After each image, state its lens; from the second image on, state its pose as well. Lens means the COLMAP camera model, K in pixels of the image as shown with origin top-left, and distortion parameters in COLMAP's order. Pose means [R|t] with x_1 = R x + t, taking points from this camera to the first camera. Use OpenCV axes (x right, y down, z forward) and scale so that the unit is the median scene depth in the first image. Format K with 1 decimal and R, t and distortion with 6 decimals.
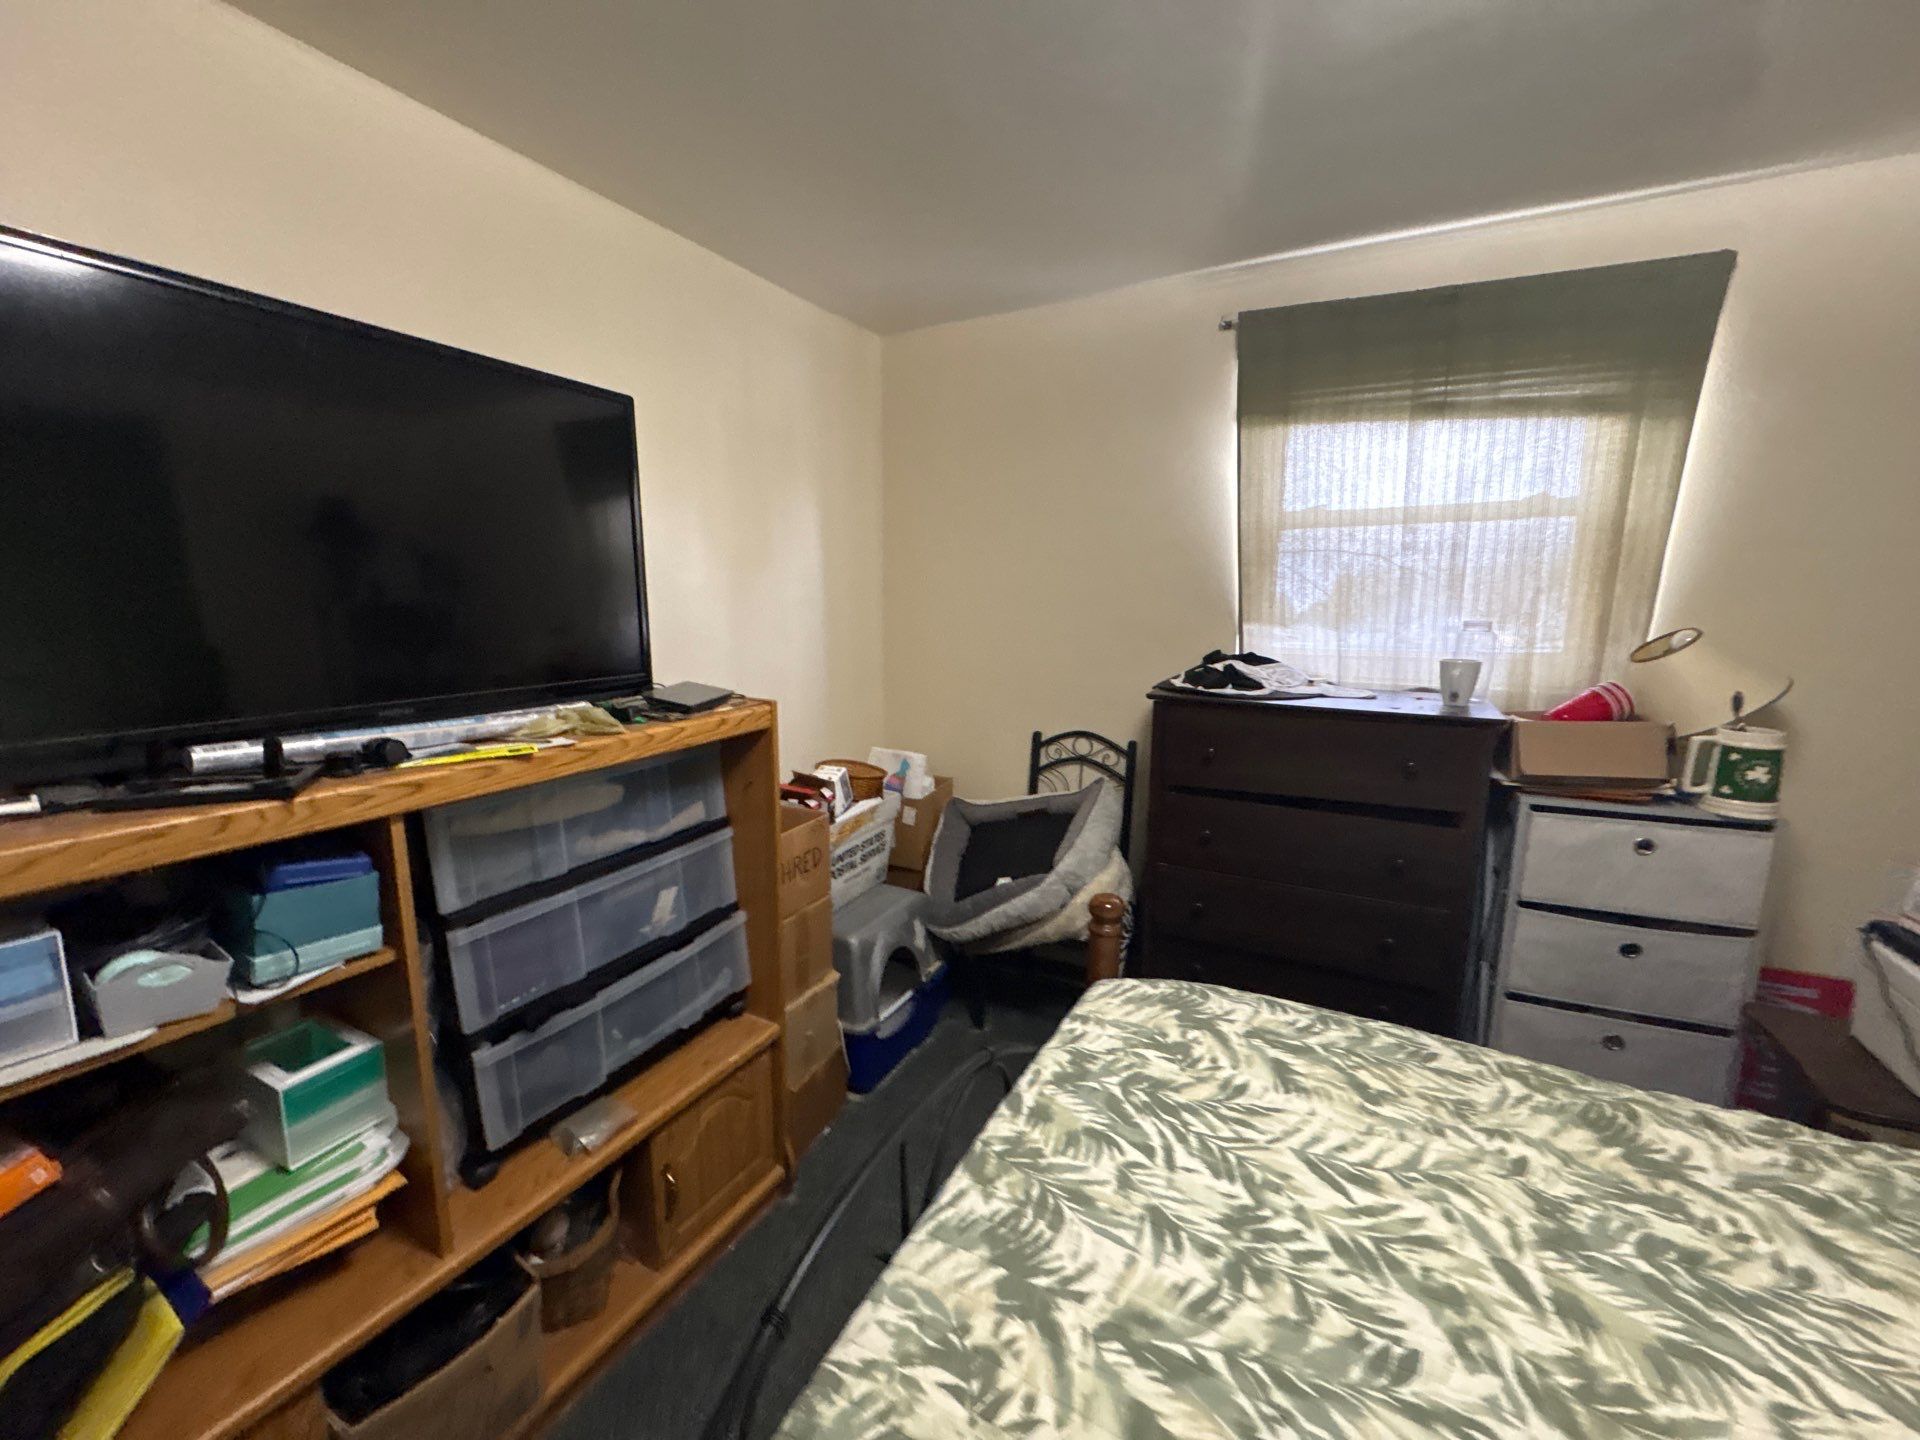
lens RADIAL K [[764.4, 0, 959.0], [0, 764.4, 719.0], [0, 0, 1]] dist [0.000912, -0.000273]
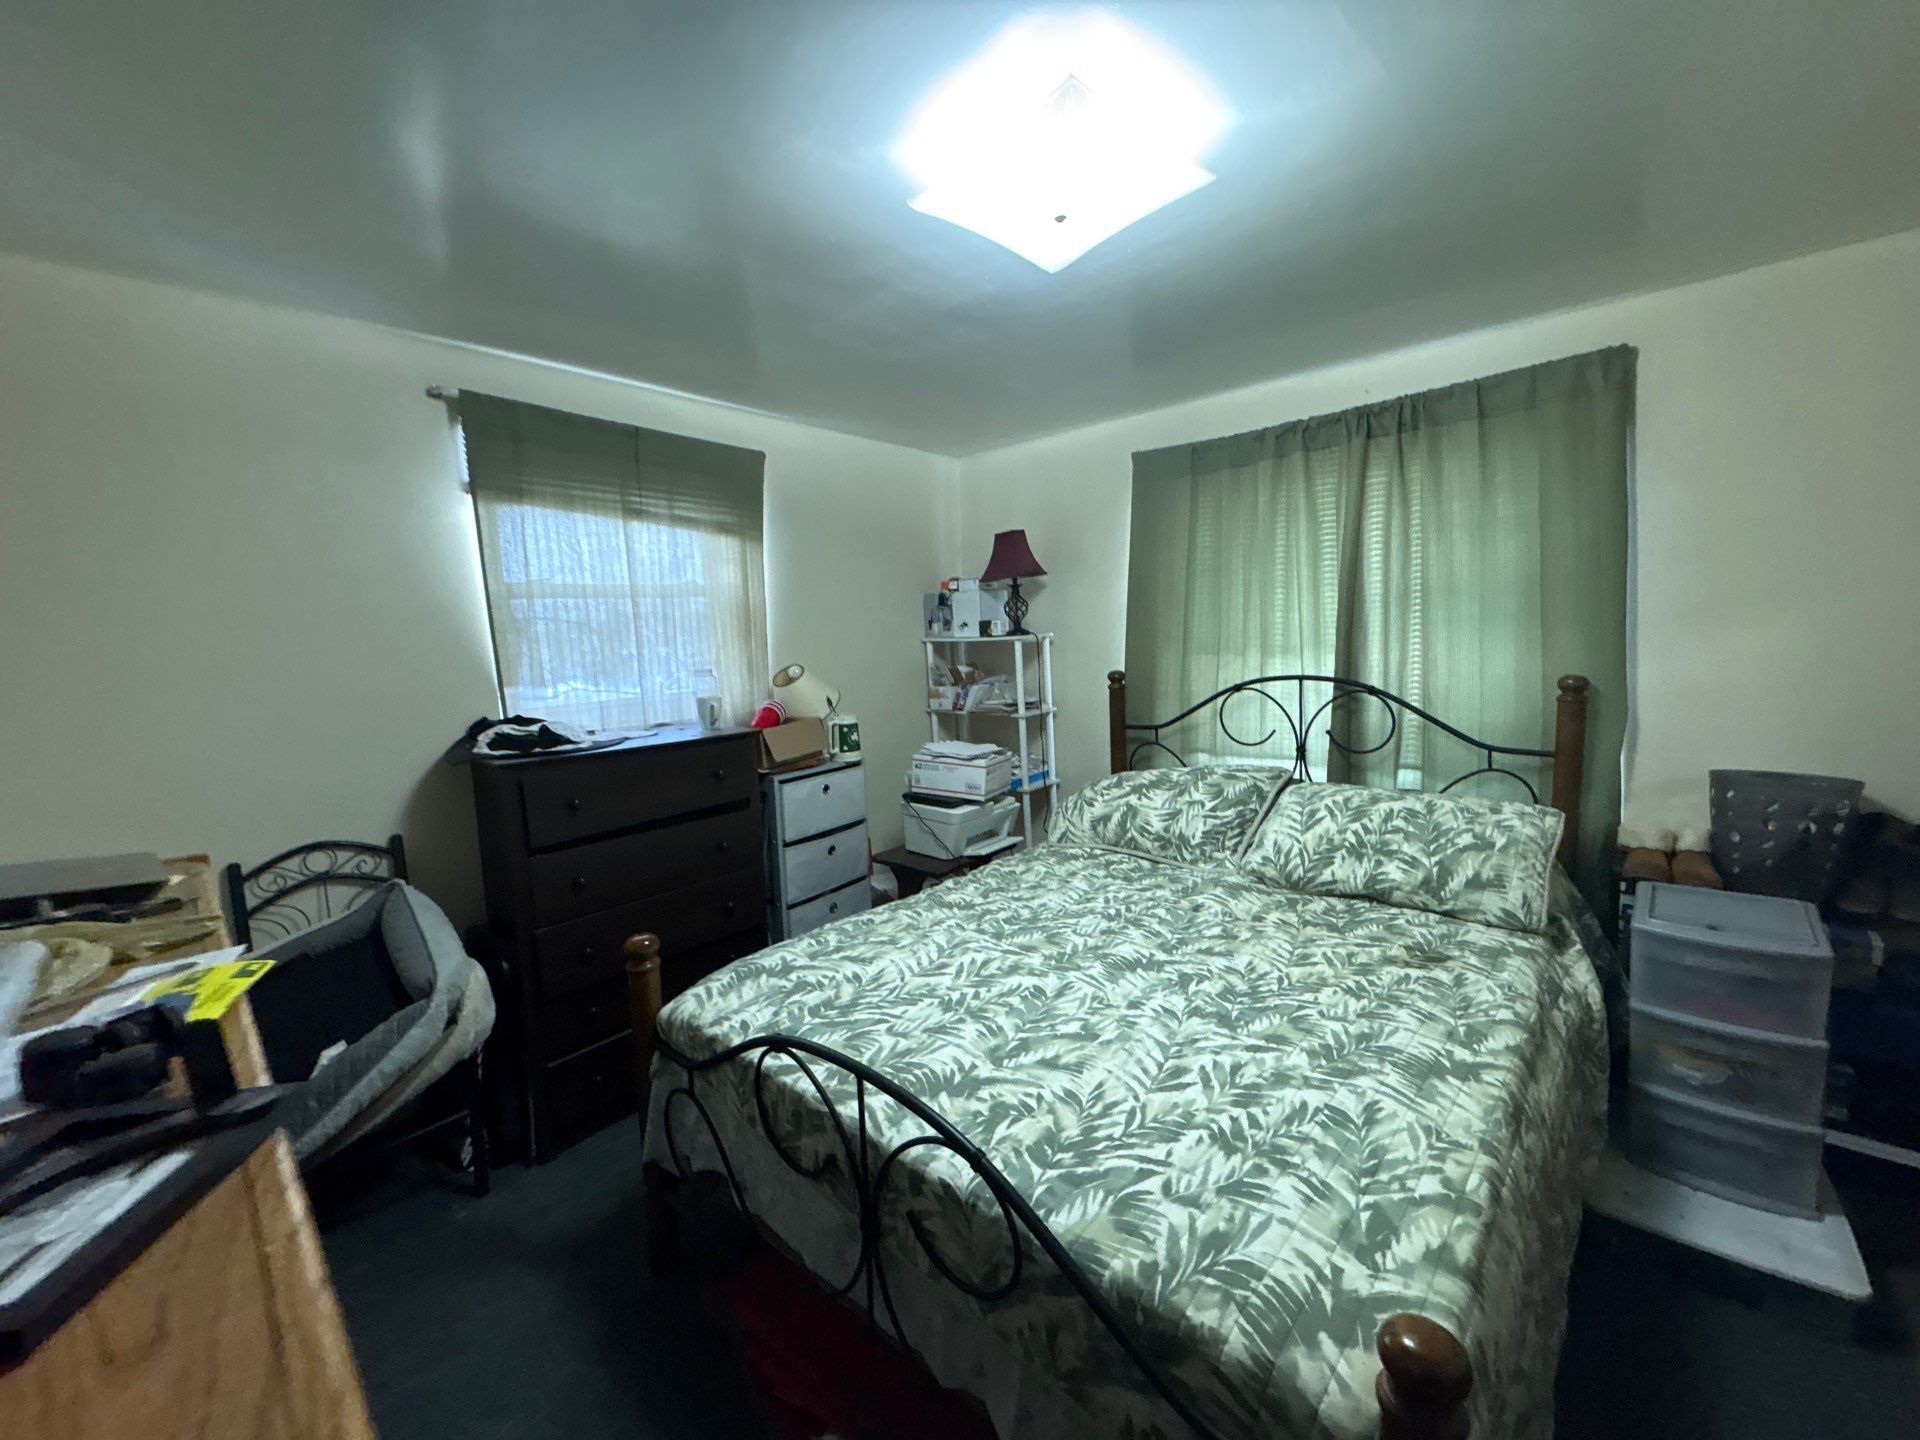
lens RADIAL K [[764.4, 0, 959.0], [0, 764.4, 719.0], [0, 0, 1]] dist [0.000912, -0.000273]
pose [[0.242535, -0.121525, 0.962501, -0.656413], [0.200372, 0.977007, 0.072865, -0.052022], [-0.949225, 0.175186, 0.261309, 0.225752]]
